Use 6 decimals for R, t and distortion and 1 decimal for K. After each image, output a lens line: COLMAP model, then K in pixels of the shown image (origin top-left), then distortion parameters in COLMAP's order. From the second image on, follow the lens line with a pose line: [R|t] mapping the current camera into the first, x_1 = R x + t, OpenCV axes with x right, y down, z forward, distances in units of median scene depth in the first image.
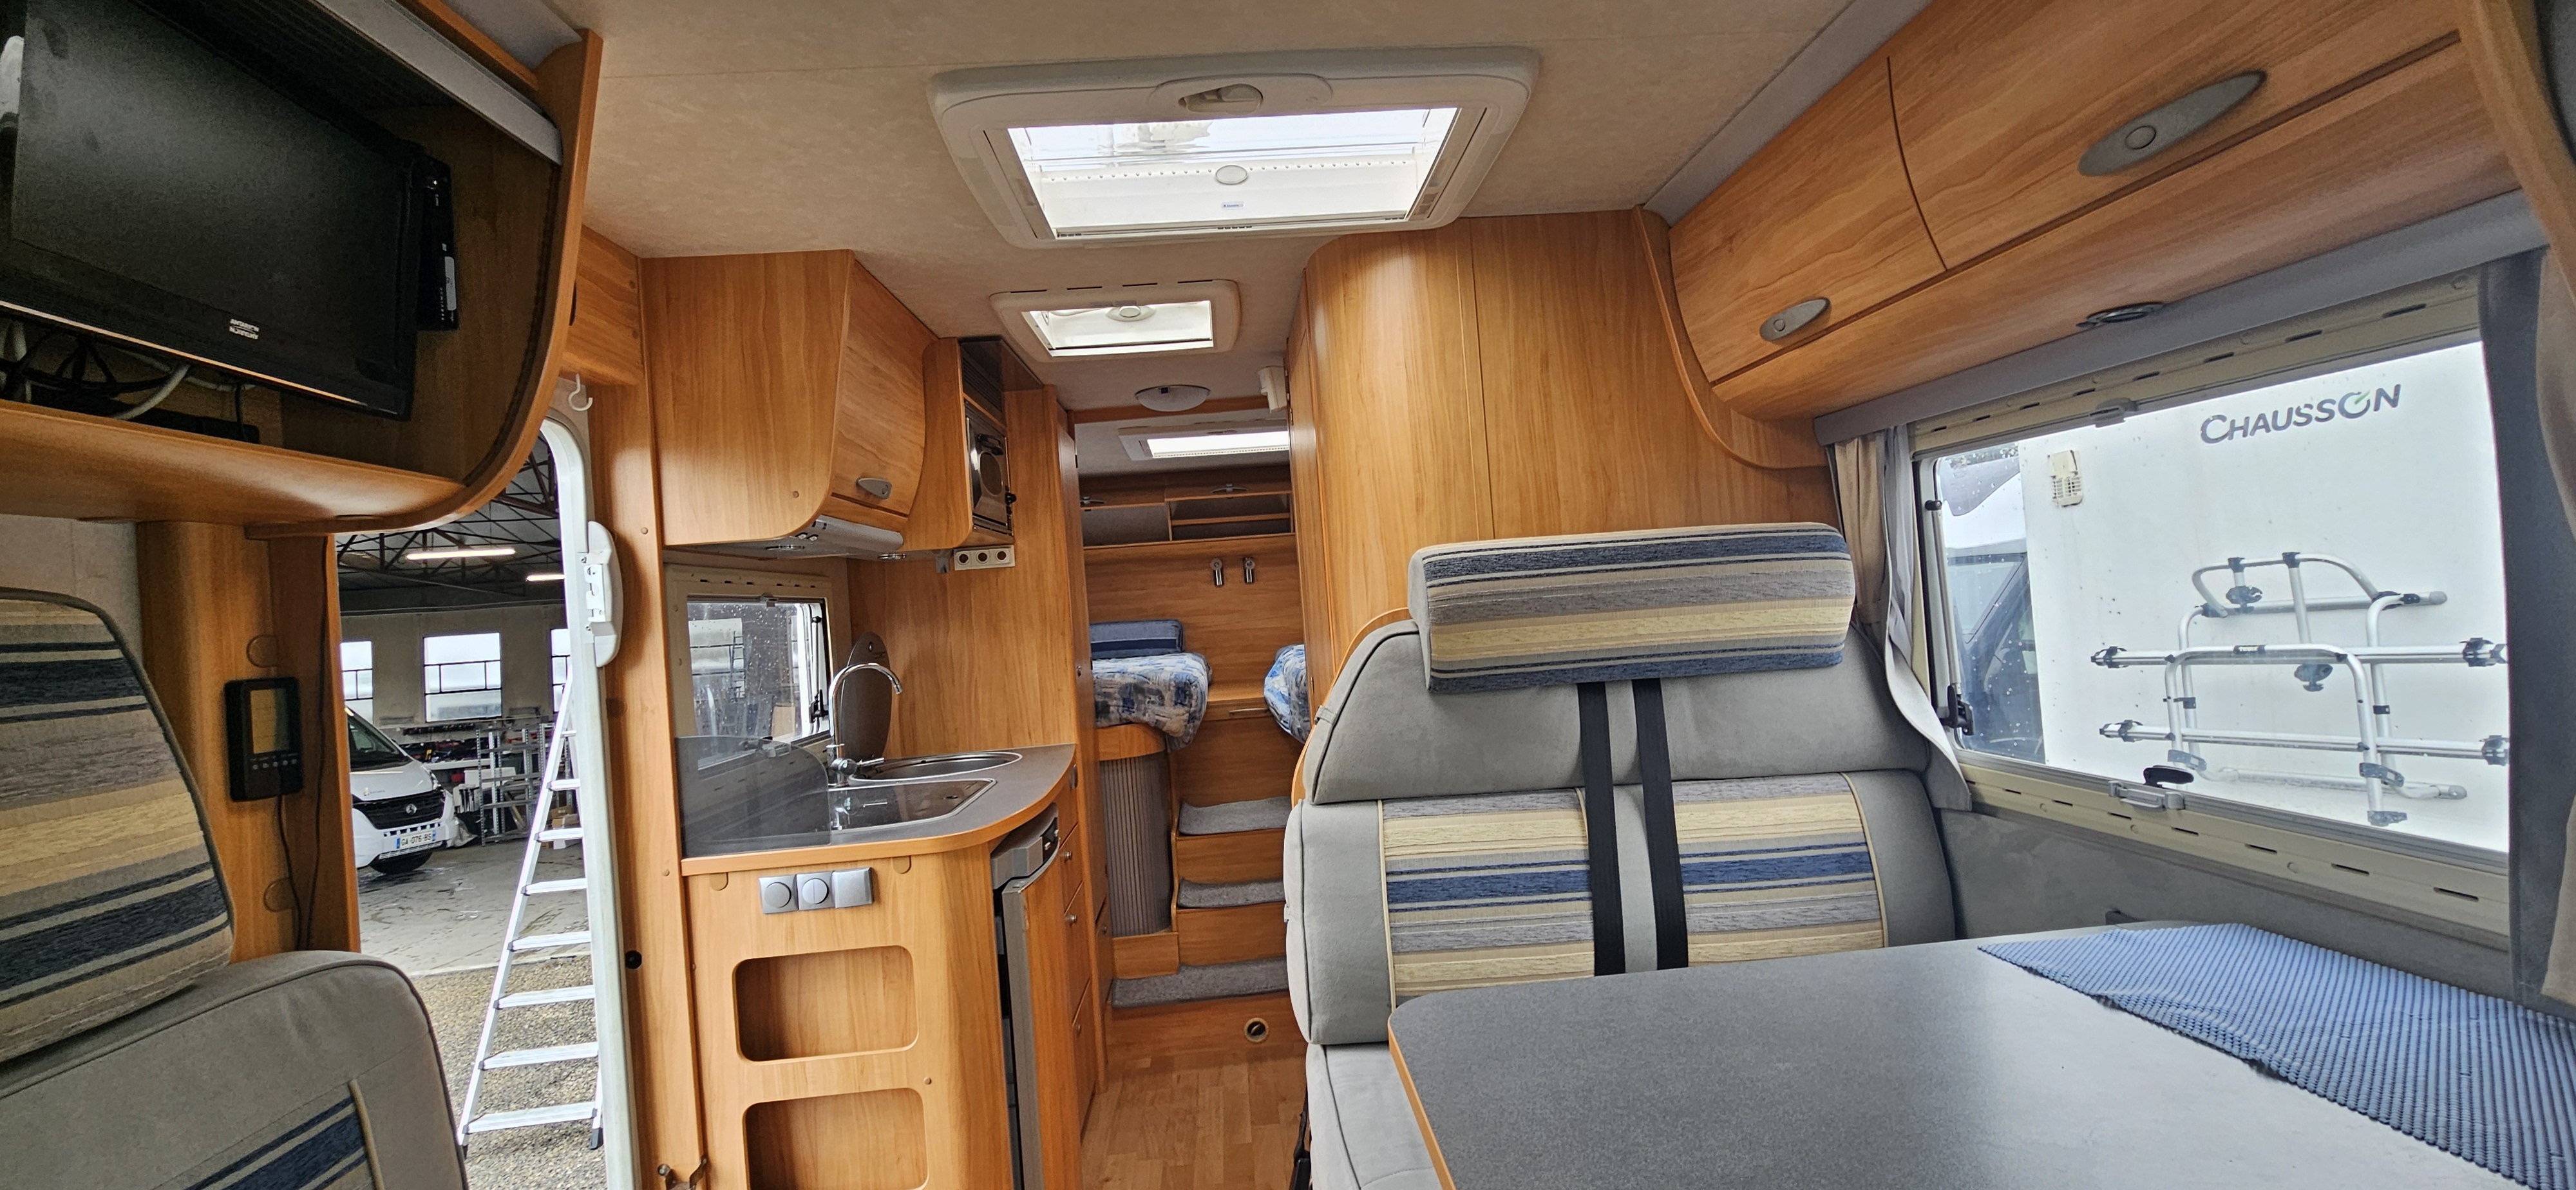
lens RADIAL K [[1059.9, 0, 1294.6], [0, 1059.9, 593.2], [0, 0, 1]] dist [0.002023, -0.000028]
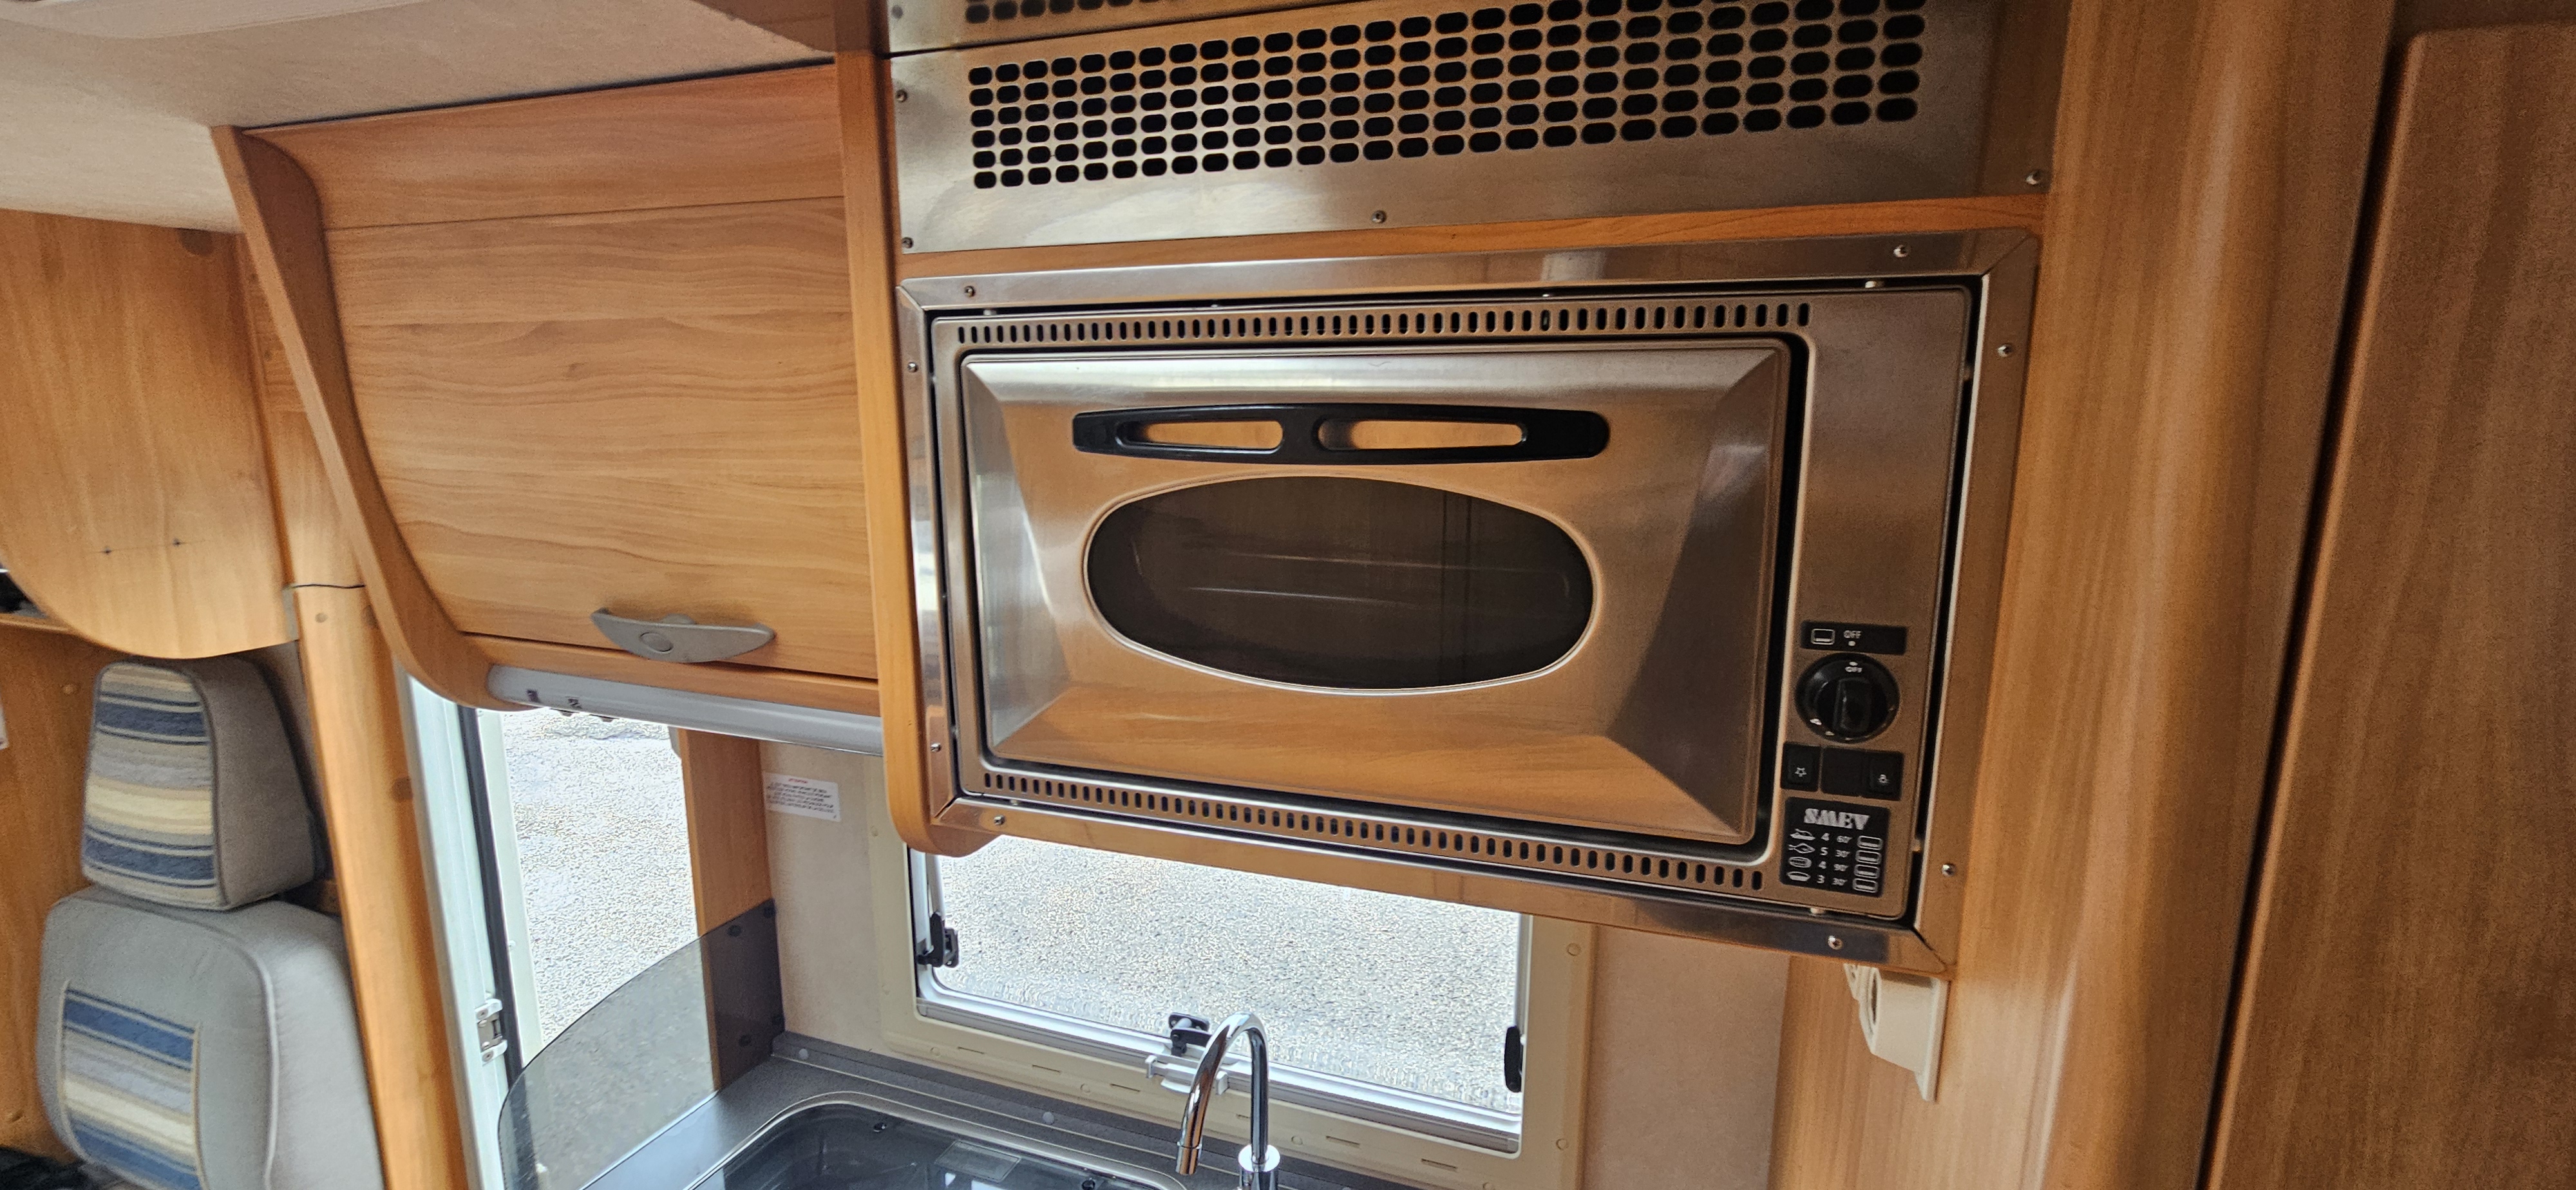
lens RADIAL K [[1068.1, 0, 1309.7], [0, 1068.1, 582.3], [0, 0, 1]] dist [0.000505, 0.000719]
pose [[-0.392169, 0.233079, -0.889875, -0.358367], [0.032662, 0.970286, 0.239746, -0.486922], [0.919313, 0.064956, -0.388129, 3.289768]]
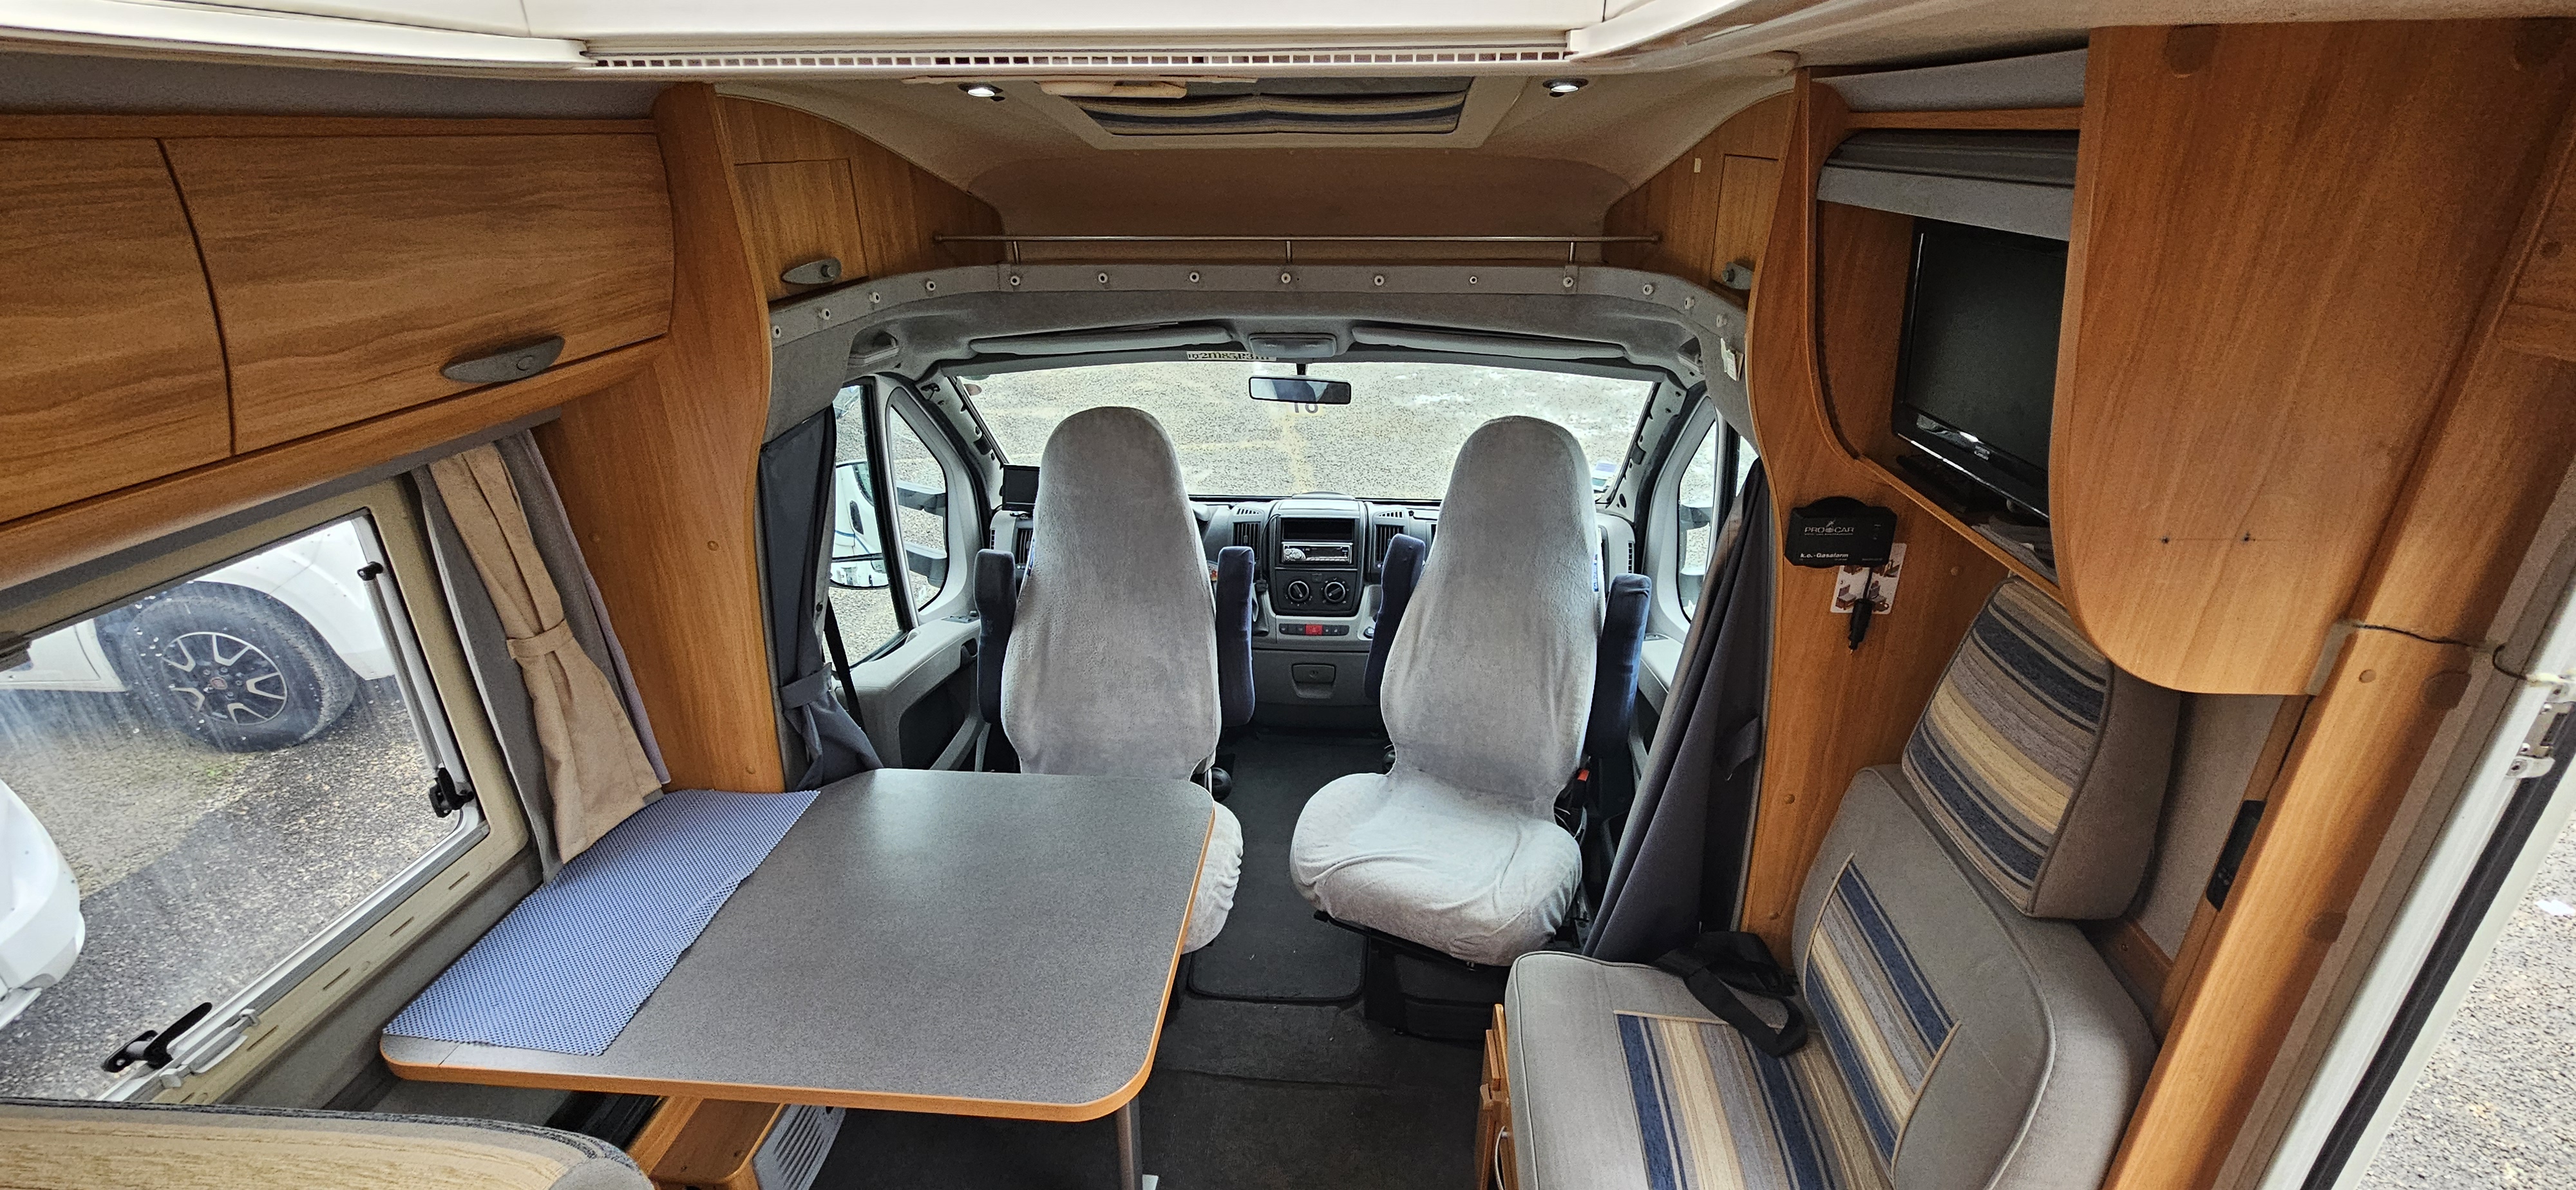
lens RADIAL K [[1059.9, 0, 1294.6], [0, 1059.9, 593.2], [0, 0, 1]] dist [0.002023, -0.000028]
pose [[-0.984643, 0.016830, 0.173768, -0.371768], [0.082309, 0.922530, 0.377045, -0.633300], [-0.153961, 0.385557, -0.909748, 2.334000]]
